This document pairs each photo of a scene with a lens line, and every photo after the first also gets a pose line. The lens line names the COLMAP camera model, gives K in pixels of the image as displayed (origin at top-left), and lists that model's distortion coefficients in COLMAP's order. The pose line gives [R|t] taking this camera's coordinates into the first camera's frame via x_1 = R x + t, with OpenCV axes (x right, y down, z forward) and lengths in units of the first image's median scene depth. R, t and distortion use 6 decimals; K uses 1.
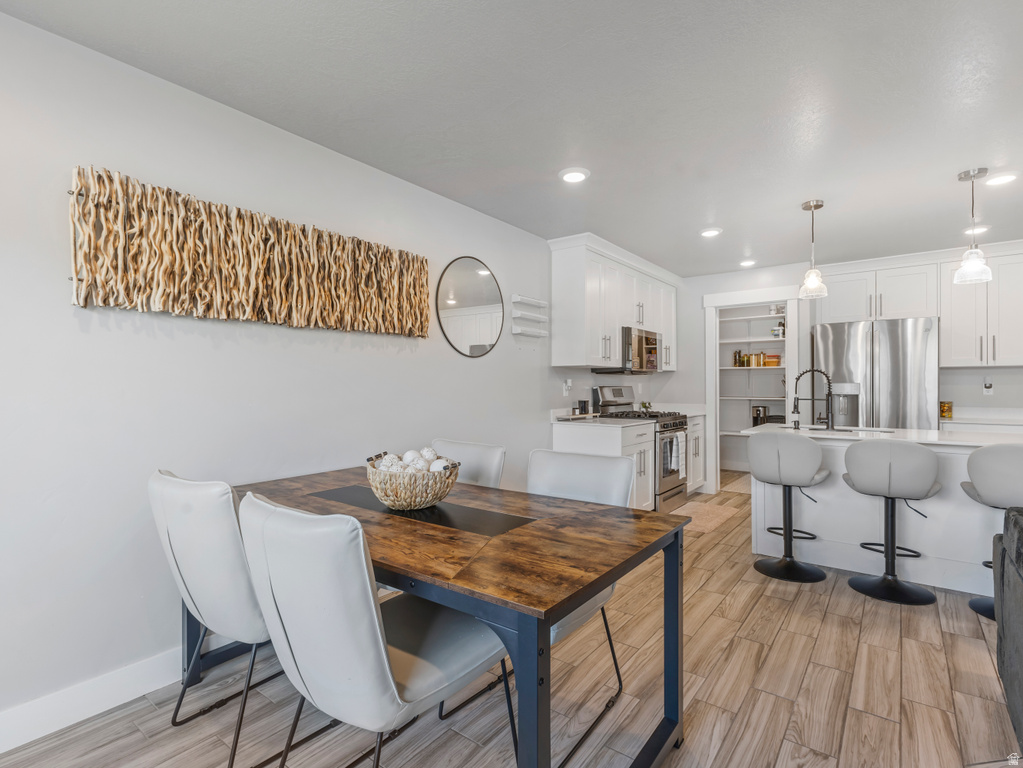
lens RADIAL K [[503.8, 0, 511.0], [0, 503.8, 382.1], [0, 0, 1]] dist [0.008238, 0.000285]
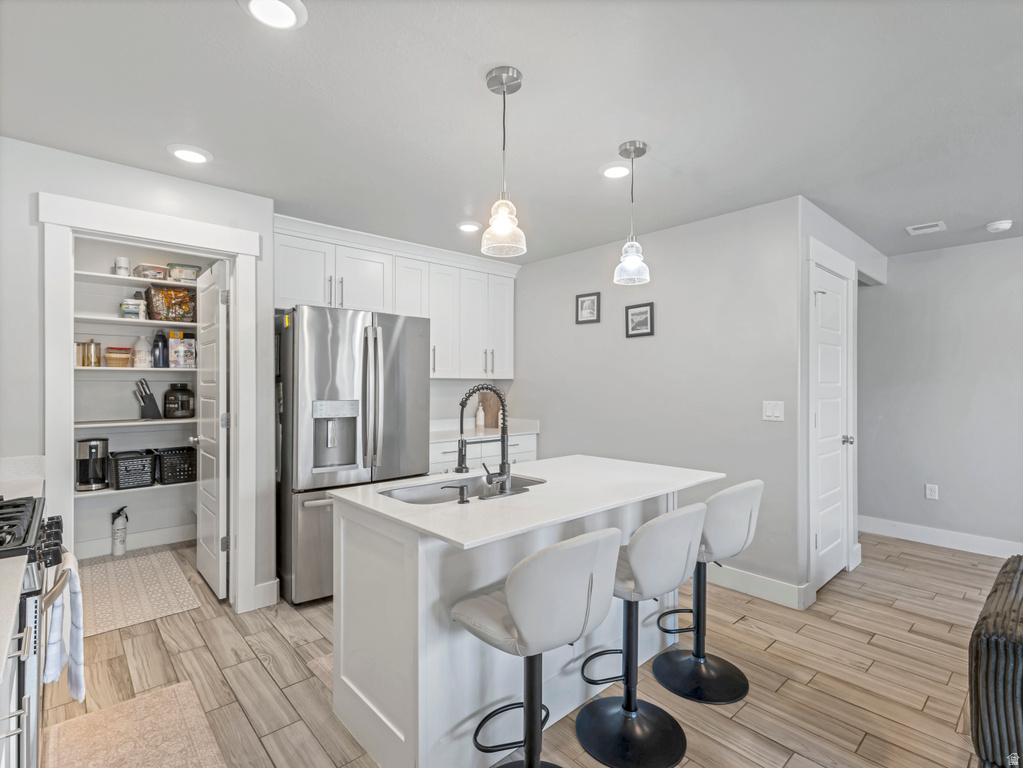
lens RADIAL K [[502.6, 0, 511.5], [0, 502.6, 384.0], [0, 0, 1]] dist [0.009668, 0.000934]
pose [[0.183090, 0.001039, 0.983096, 0.095530], [-0.006856, 0.999976, 0.000220, -0.037632], [-0.983072, -0.006781, 0.183092, 1.163540]]
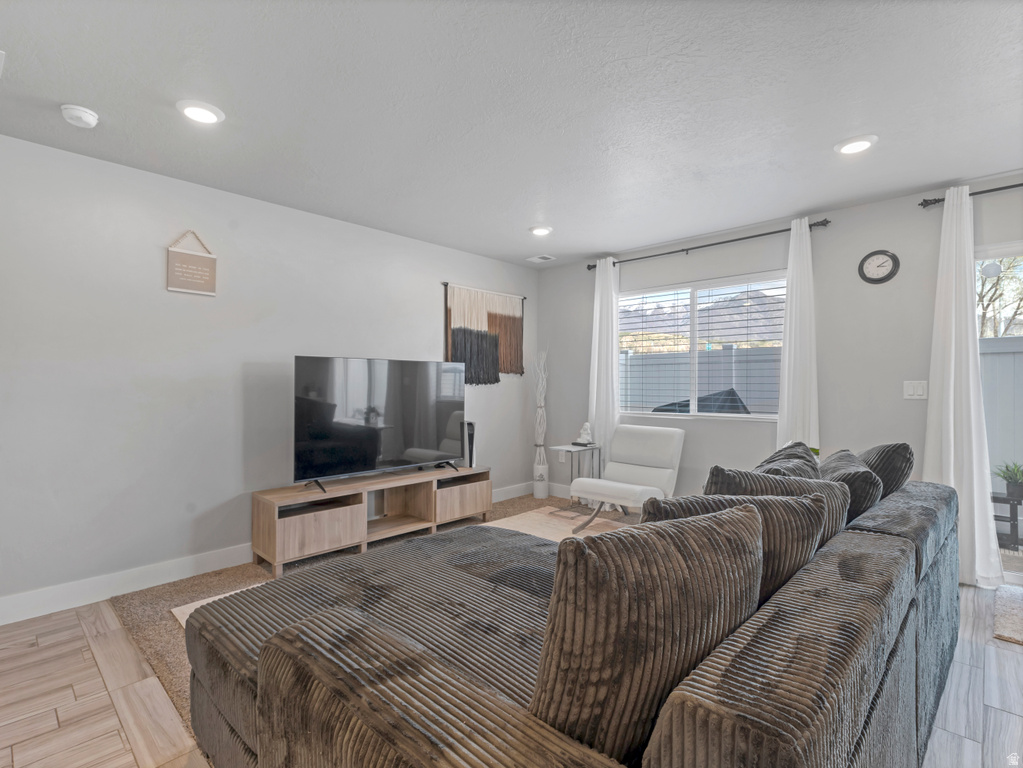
lens RADIAL K [[497.8, 0, 510.4], [0, 497.8, 382.5], [0, 0, 1]] dist [0.006619, 0.001095]
pose [[-0.994761, 0.000023, 0.102226, 0.798790], [-0.000431, 0.999990, -0.004417, 0.003871], [-0.102226, -0.004438, -0.994751, 0.943638]]
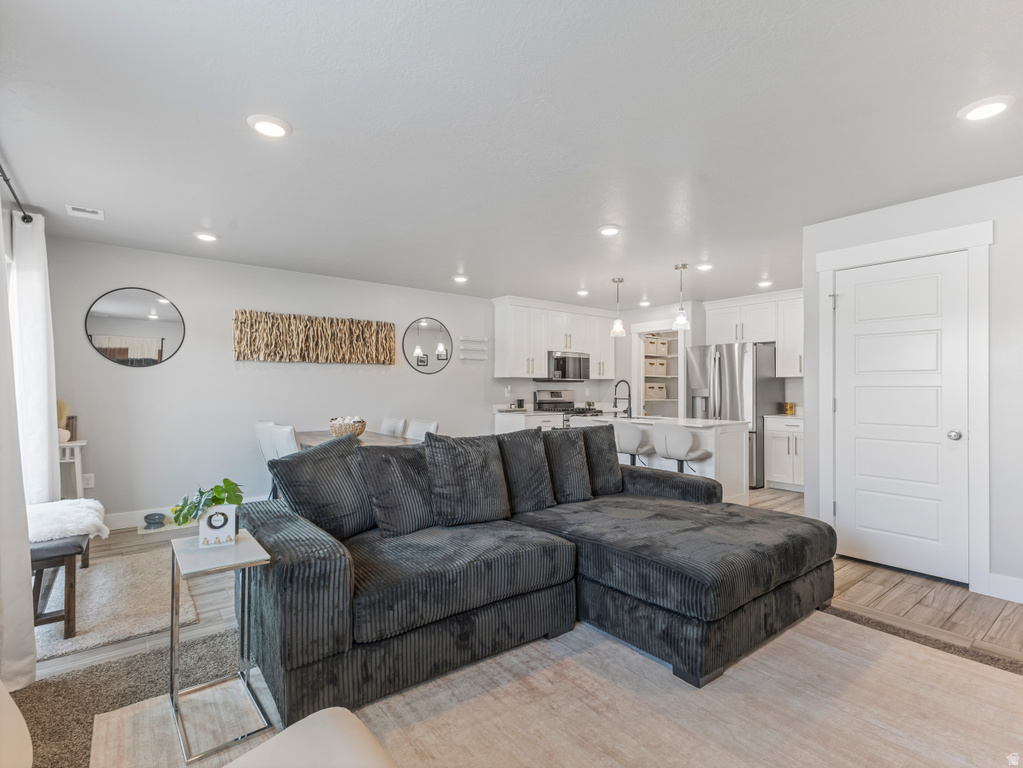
lens RADIAL K [[502.6, 0, 511.5], [0, 502.6, 384.0], [0, 0, 1]] dist [0.009668, 0.000934]
pose [[0.969598, 0.000287, -0.244702, 0.862906], [-0.001120, 0.999994, -0.003266, -0.009749], [0.244700, 0.003441, 0.969593, -0.872620]]
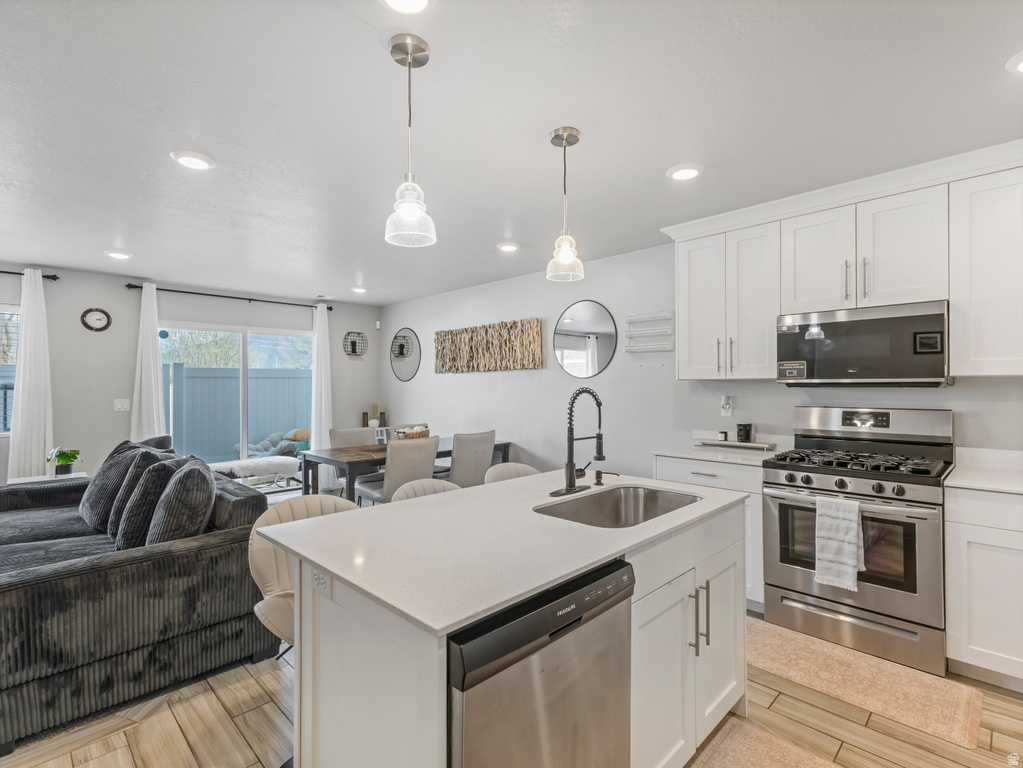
lens RADIAL K [[497.8, 0, 510.4], [0, 497.8, 382.5], [0, 0, 1]] dist [0.006619, 0.001095]
pose [[-0.131651, -0.006656, -0.991274, 1.612650], [0.010006, 0.999918, -0.008043, -0.039360], [0.991246, -0.010977, -0.131574, 1.314308]]
